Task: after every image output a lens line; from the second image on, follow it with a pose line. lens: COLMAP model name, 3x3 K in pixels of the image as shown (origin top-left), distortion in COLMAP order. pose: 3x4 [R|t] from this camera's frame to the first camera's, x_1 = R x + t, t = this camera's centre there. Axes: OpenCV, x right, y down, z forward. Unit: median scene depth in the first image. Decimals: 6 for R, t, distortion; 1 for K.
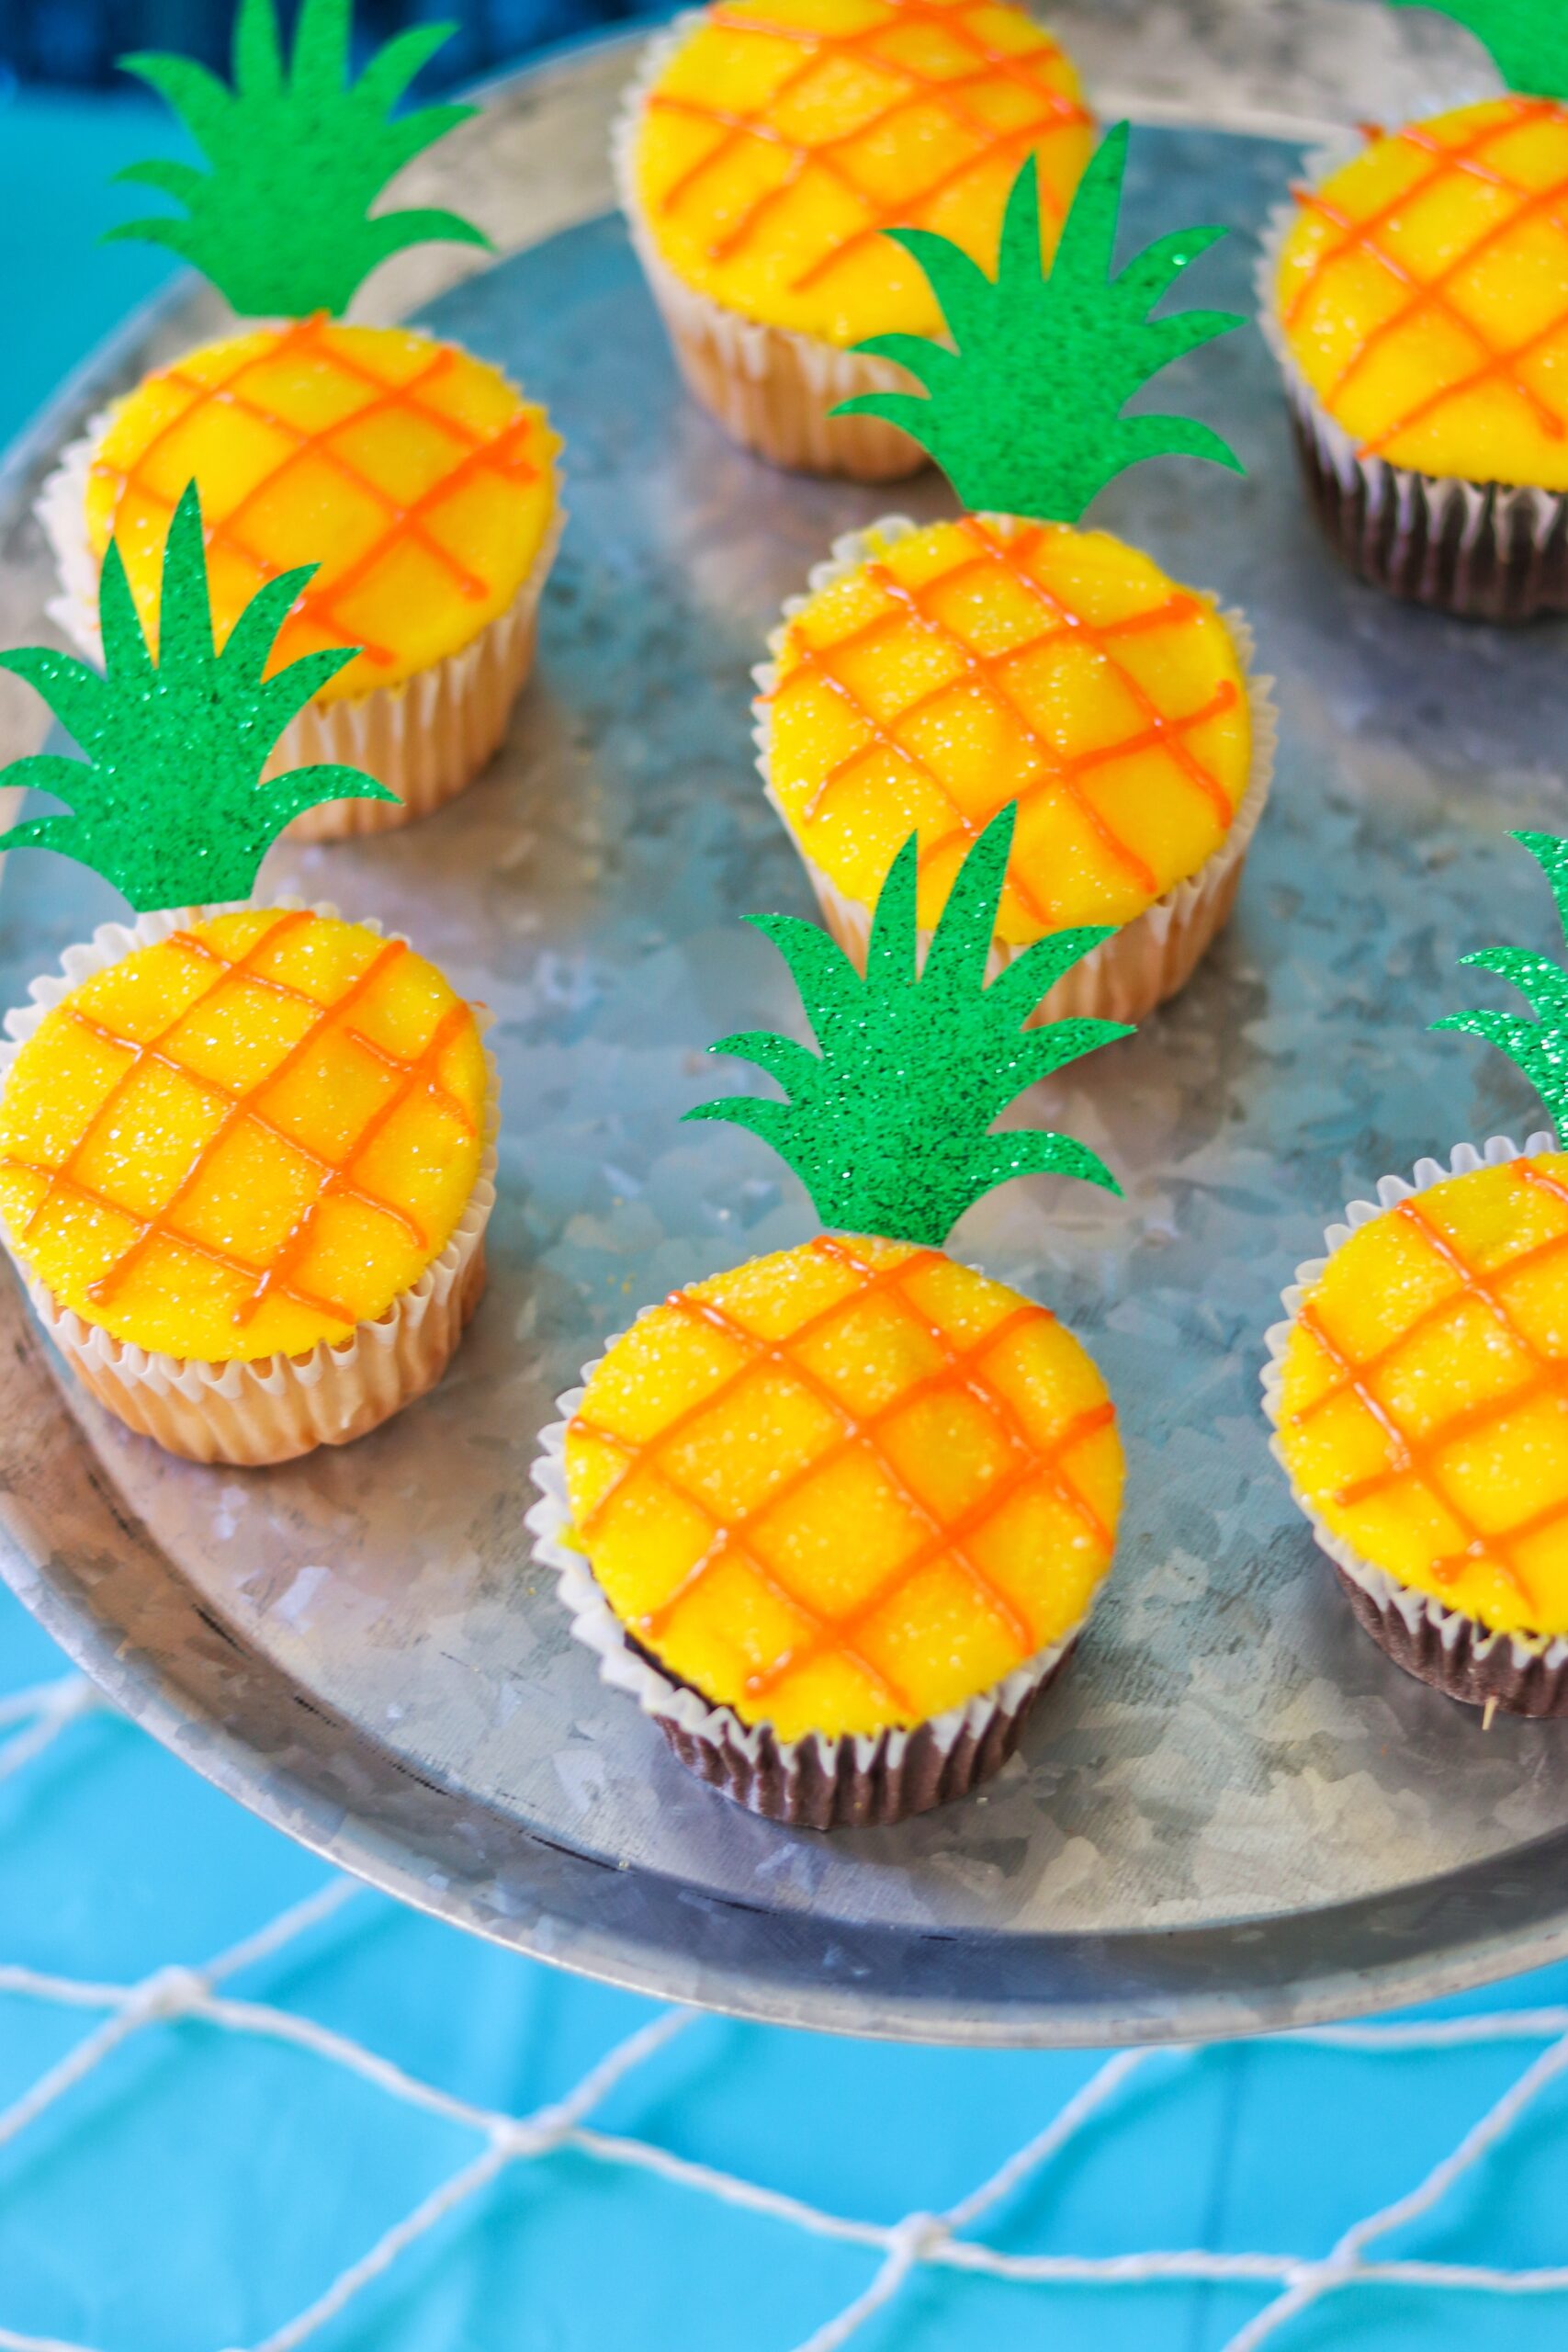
lens RADIAL K [[5843.3, 0, 766.6], [0, 5843.3, 1177.1], [0, 0, 1]] dist [-0.116367, 0.000000]
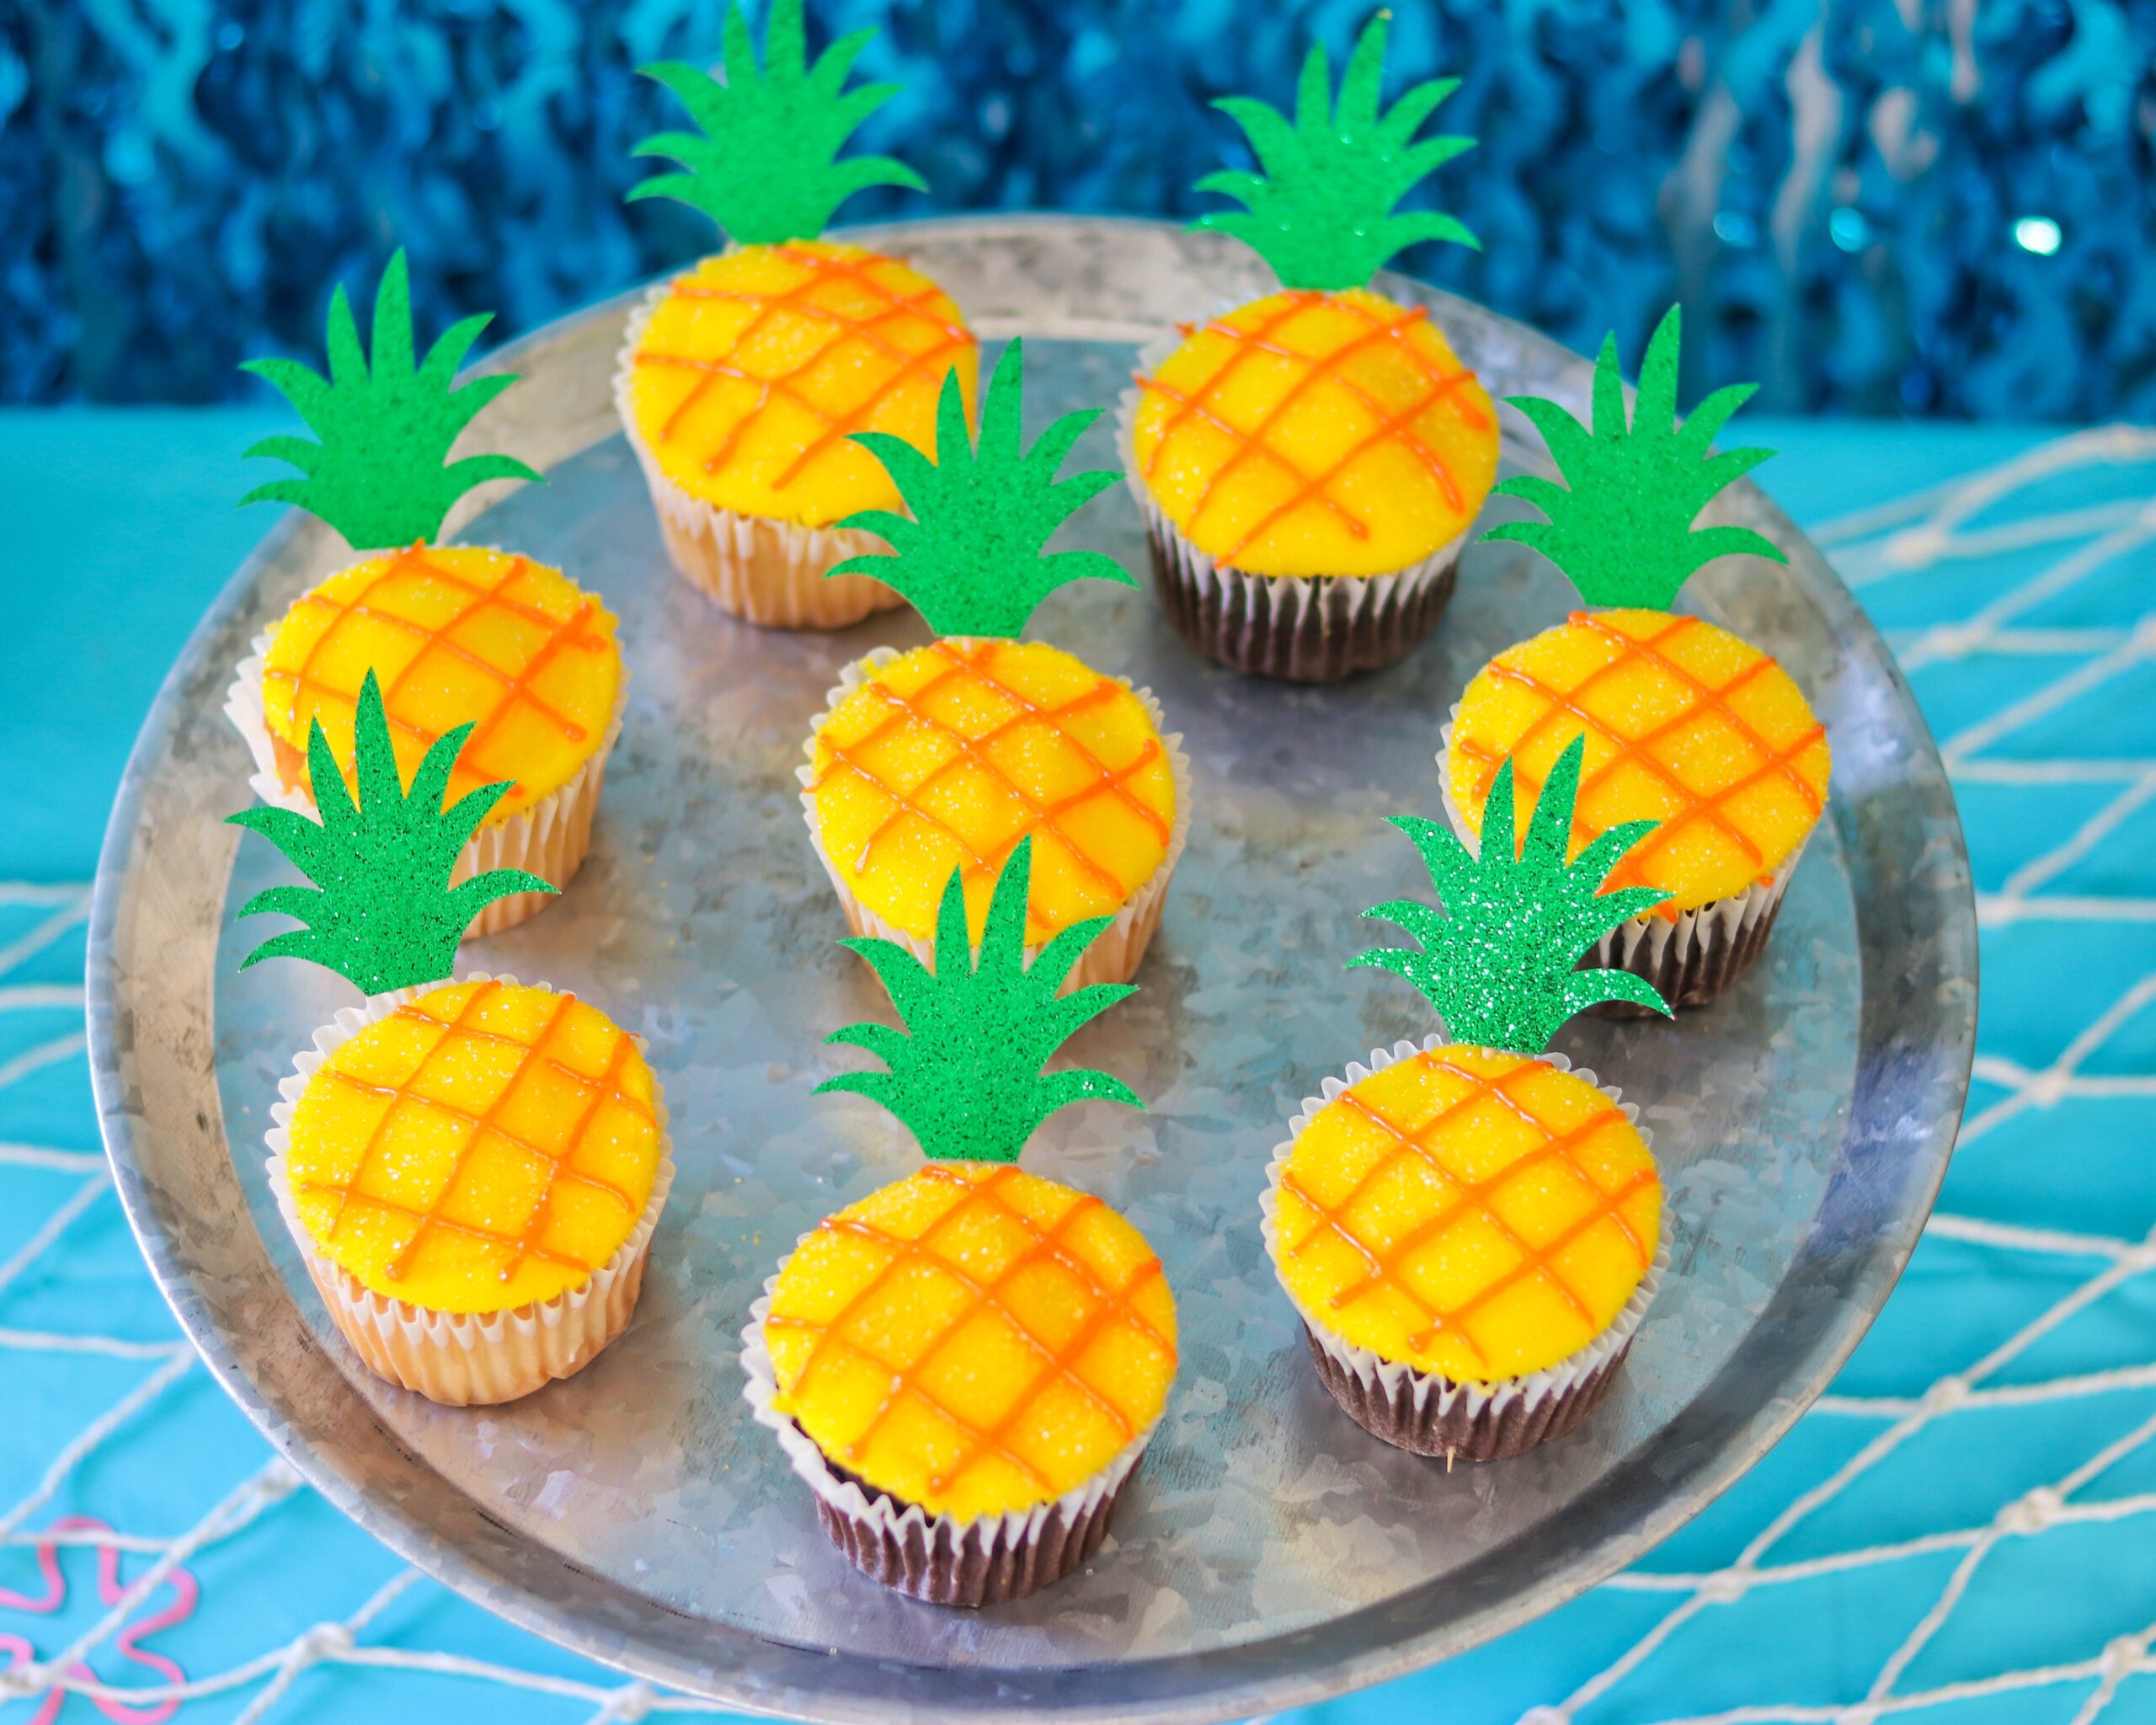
lens RADIAL K [[6339.8, 0, 1080.1], [0, 6339.8, 859.9], [0, 0, 1]] dist [-0.083995, 0.000000]
pose [[0.983253, -0.106524, 0.147875, -0.157775], [0.120735, 0.988534, -0.090688, 0.073894], [-0.136519, 0.107023, 0.984839, -0.440447]]
